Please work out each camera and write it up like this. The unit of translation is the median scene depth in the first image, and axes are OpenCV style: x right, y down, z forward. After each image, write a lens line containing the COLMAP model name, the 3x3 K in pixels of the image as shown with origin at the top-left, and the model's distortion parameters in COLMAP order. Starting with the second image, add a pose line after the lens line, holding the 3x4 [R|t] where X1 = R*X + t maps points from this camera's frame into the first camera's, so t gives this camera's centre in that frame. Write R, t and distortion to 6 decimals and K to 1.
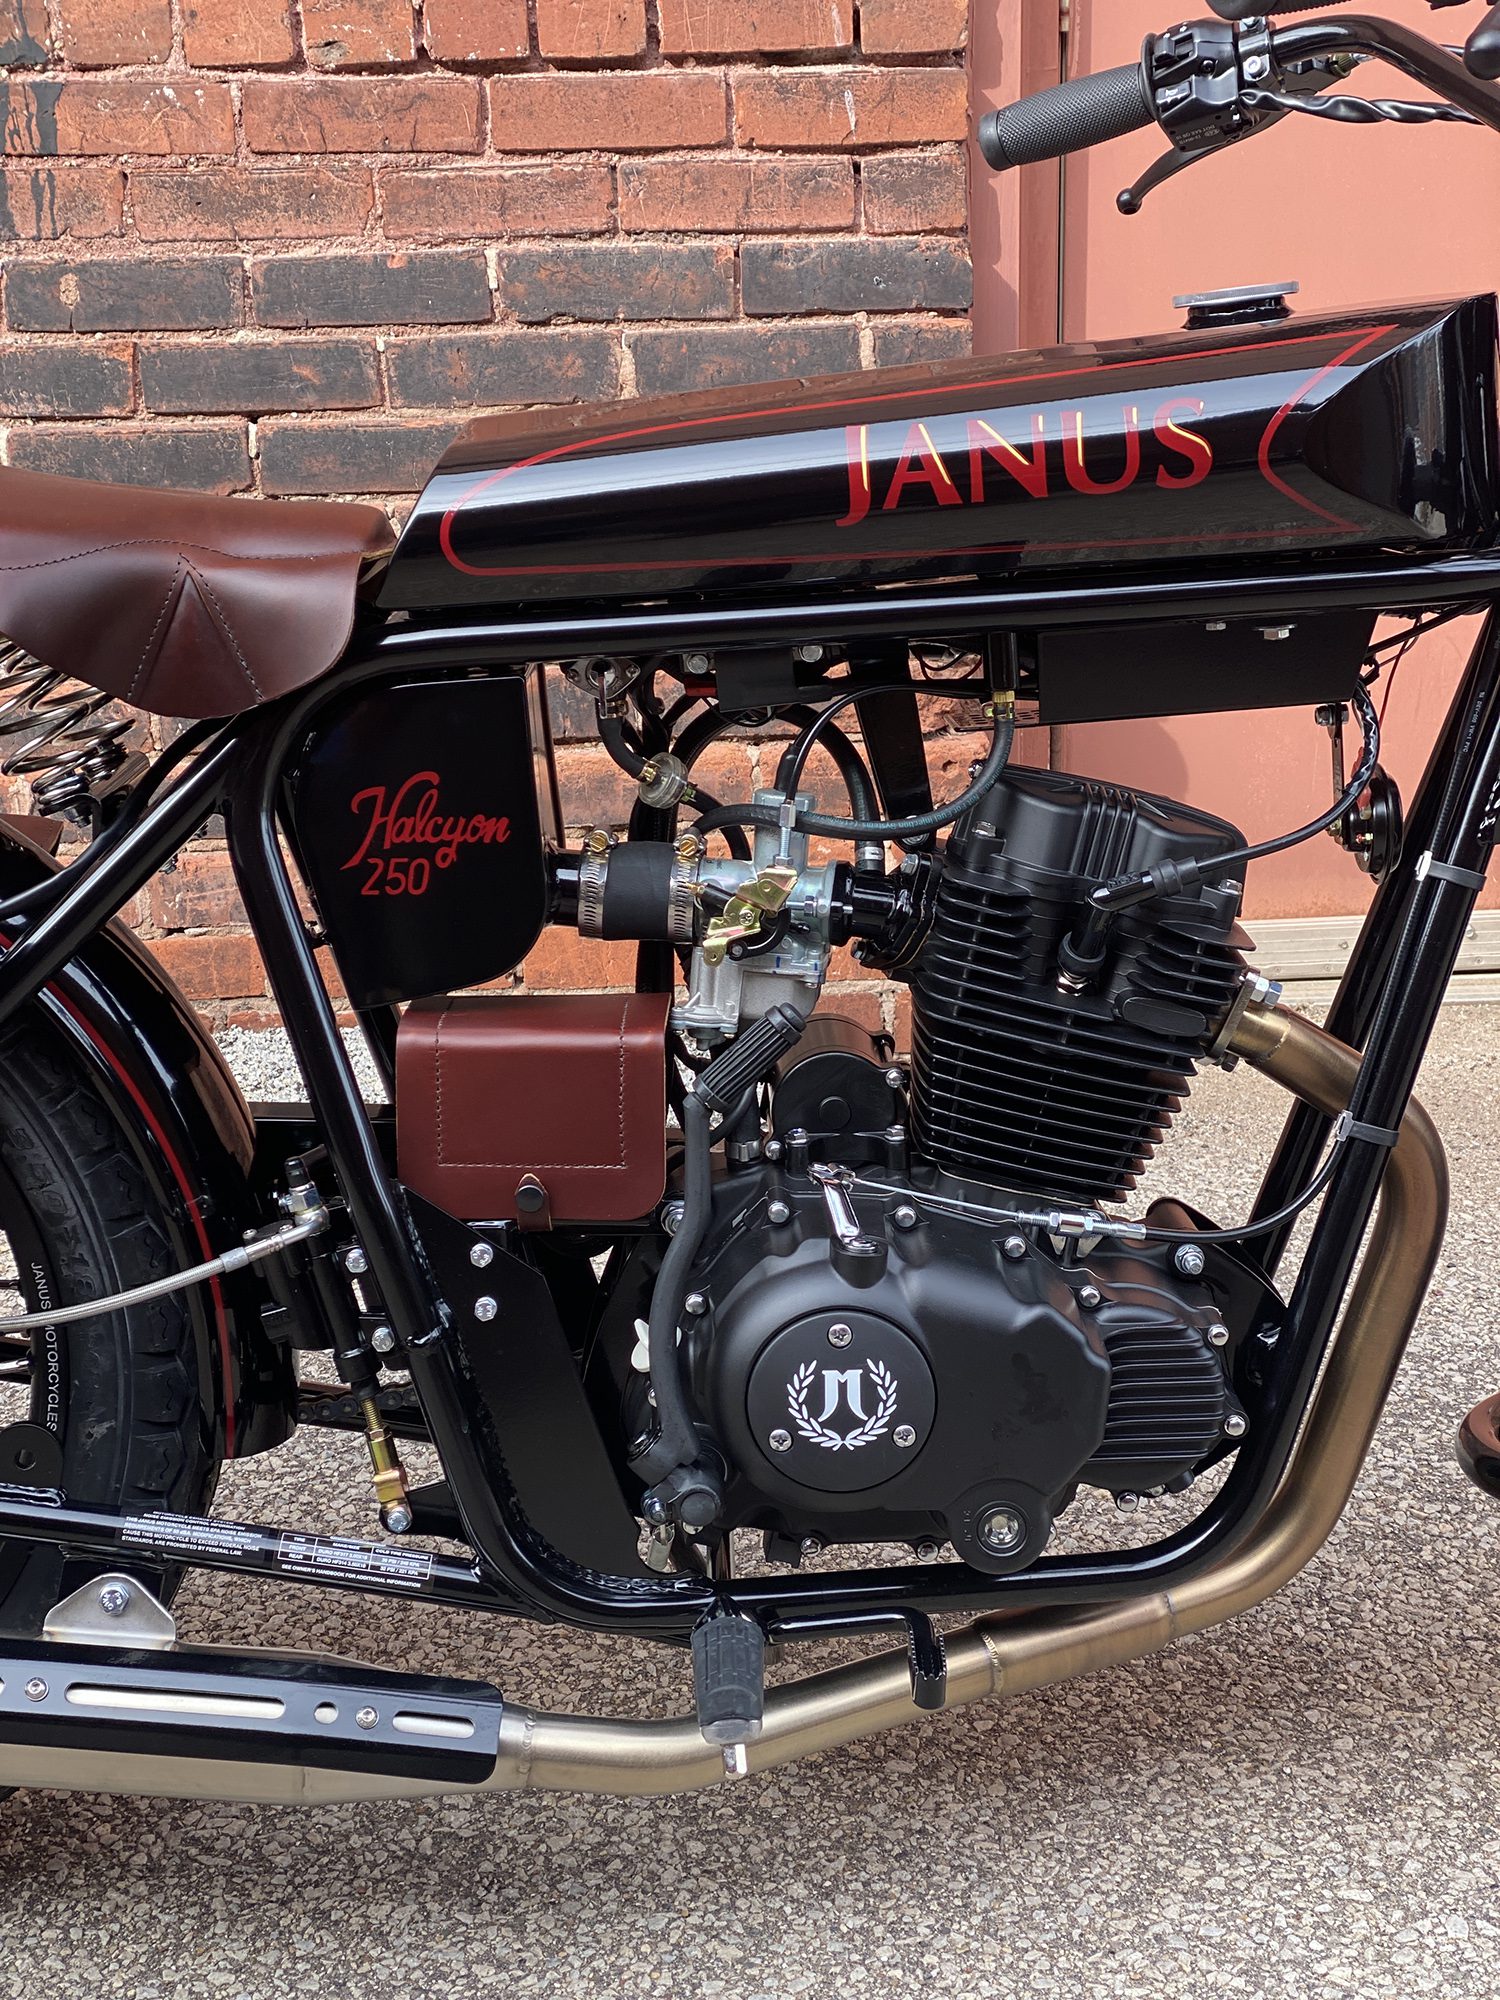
lens RADIAL K [[3006.8, 0, 761.0], [0, 3006.8, 1023.7], [0, 0, 1]] dist [0.097835, 0.000000]
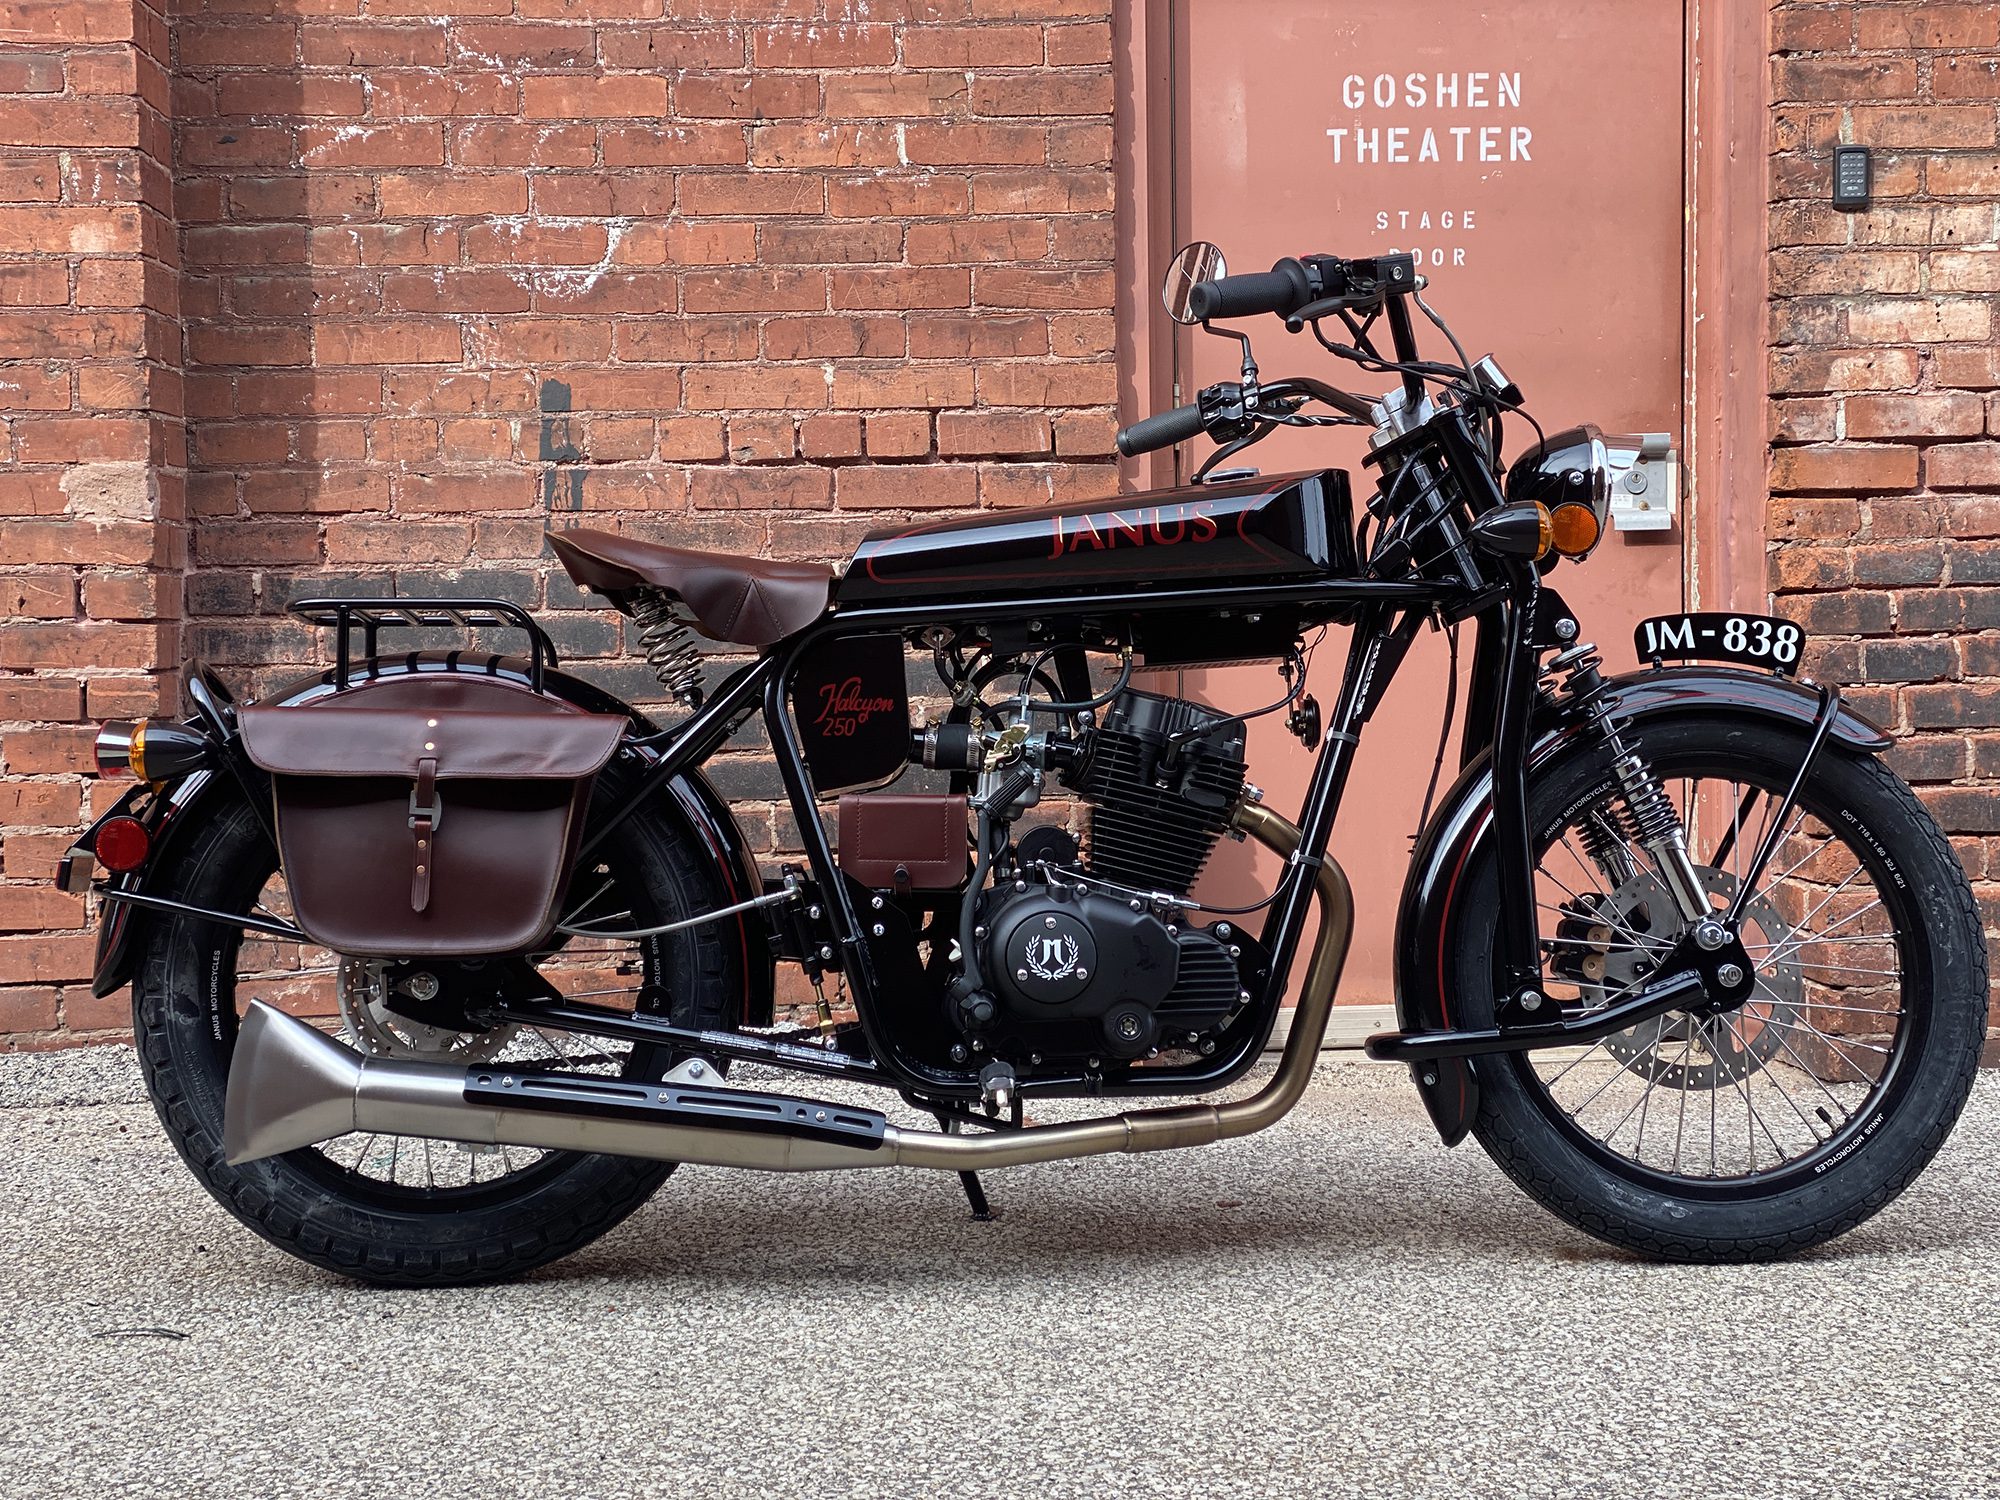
lens RADIAL K [[3006.8, 0, 955.2], [0, 3006.8, 748.2], [0, 0, 1]] dist [0.097835, 0.000000]
pose [[0.999992, 0.003790, -0.001182, -0.035728], [-0.003969, 0.959339, -0.282230, 0.534474], [0.000064, 0.282233, 0.959346, -0.970442]]
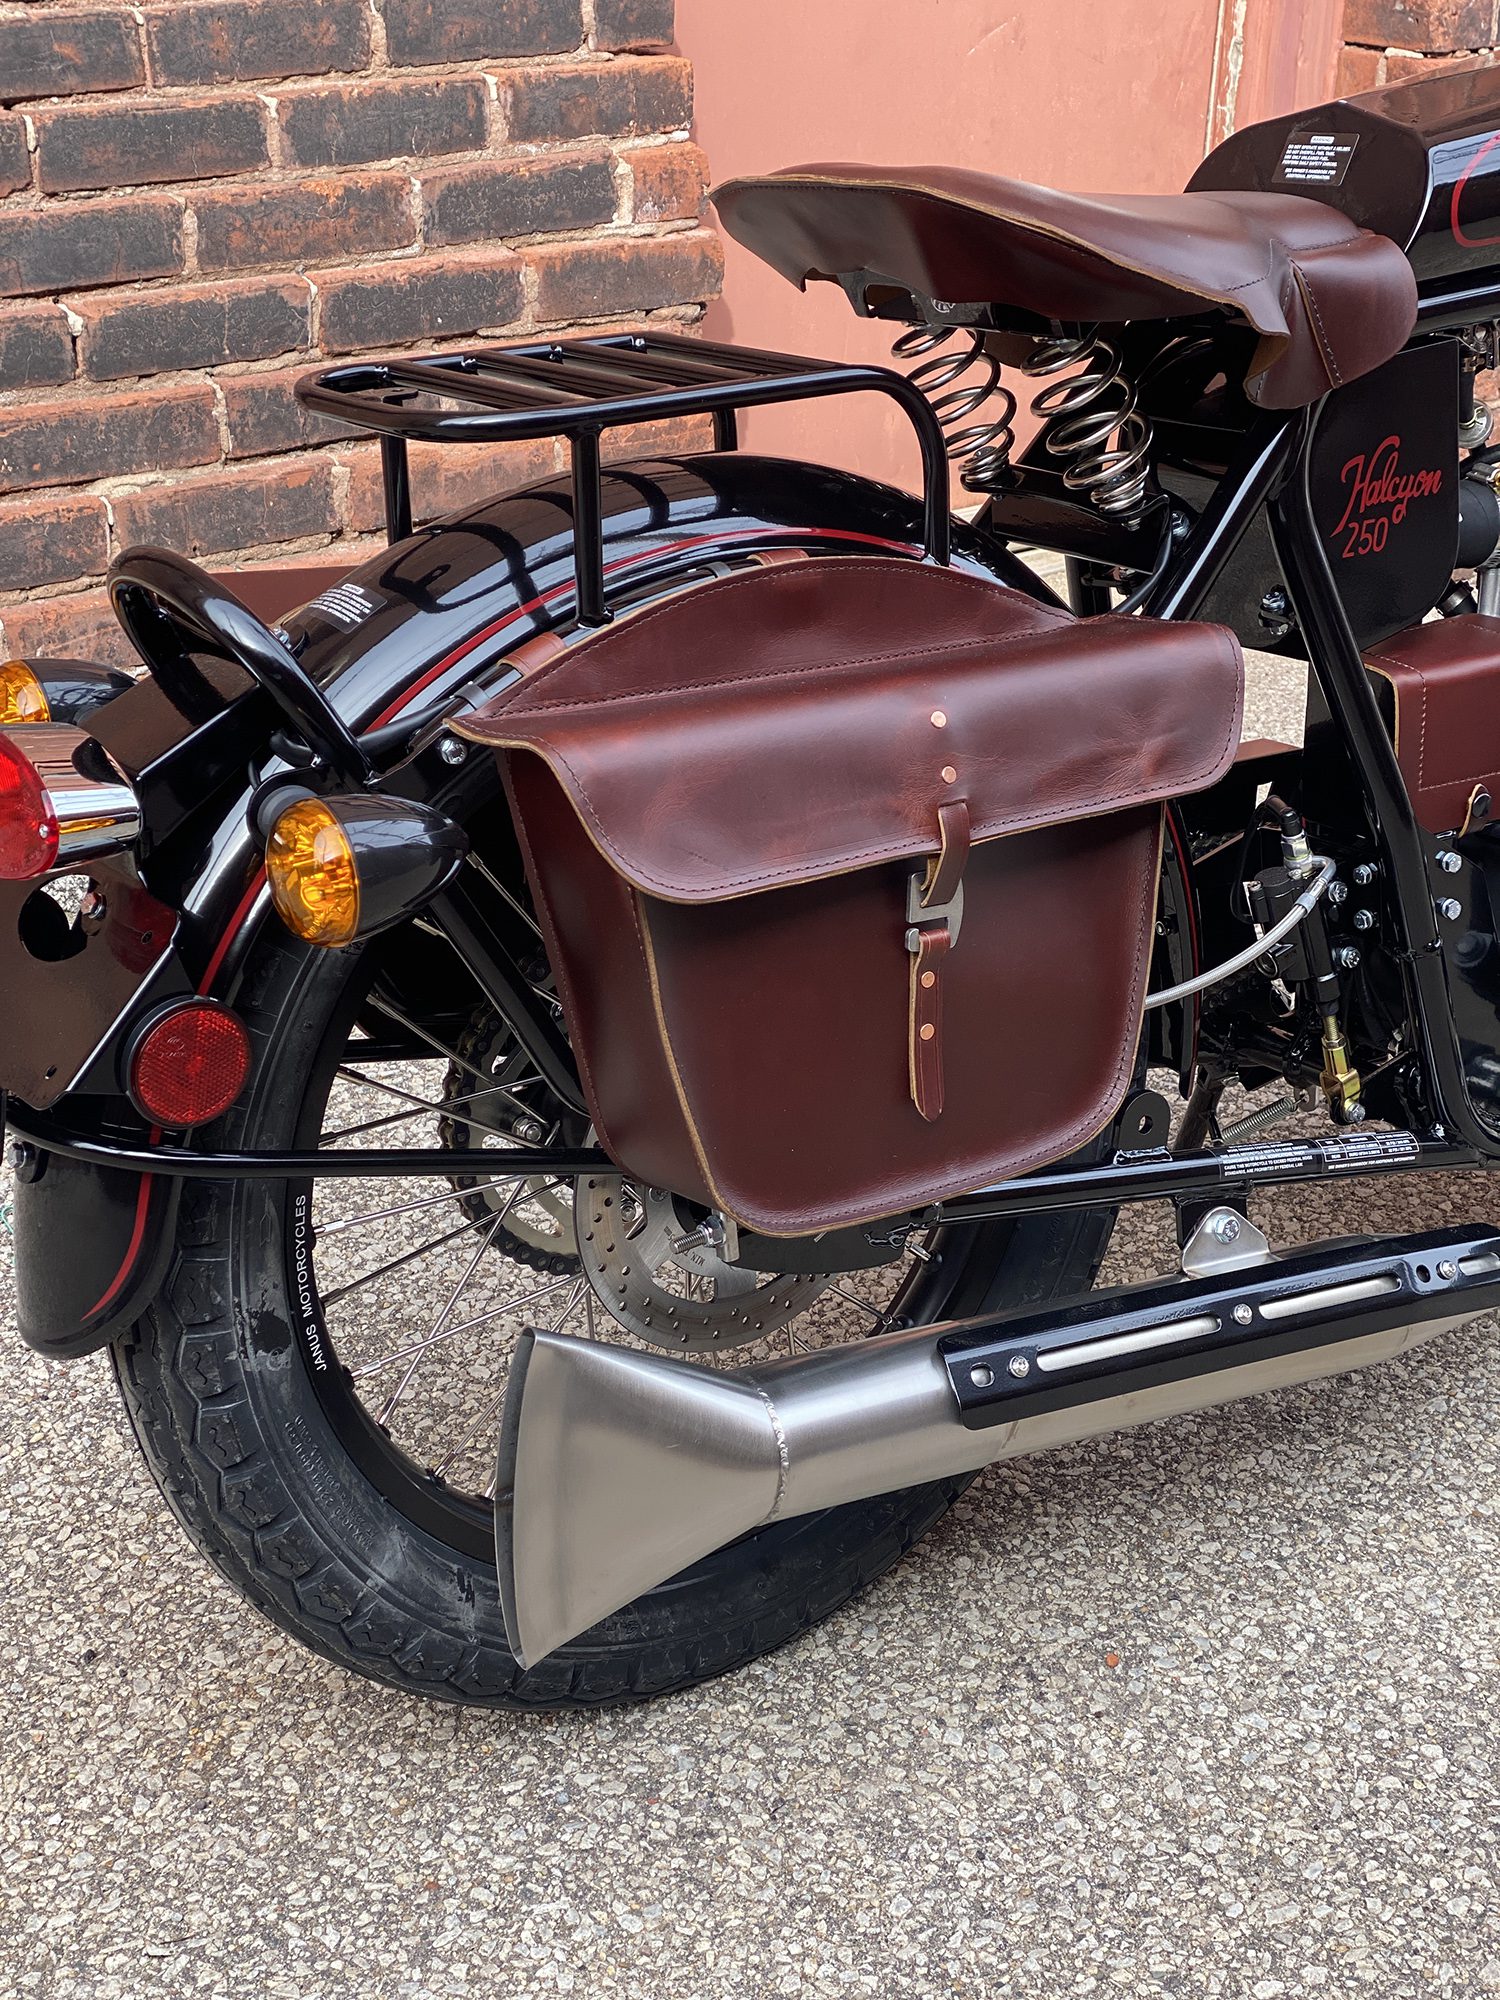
lens RADIAL K [[3006.8, 0, 785.3], [0, 3006.8, 1040.1], [0, 0, 1]] dist [0.097835, 0.000000]
pose [[0.828073, -0.213049, 0.518561, -0.871867], [0.145770, 0.974985, 0.167794, -0.082363], [-0.541338, -0.063356, 0.838415, 0.165183]]
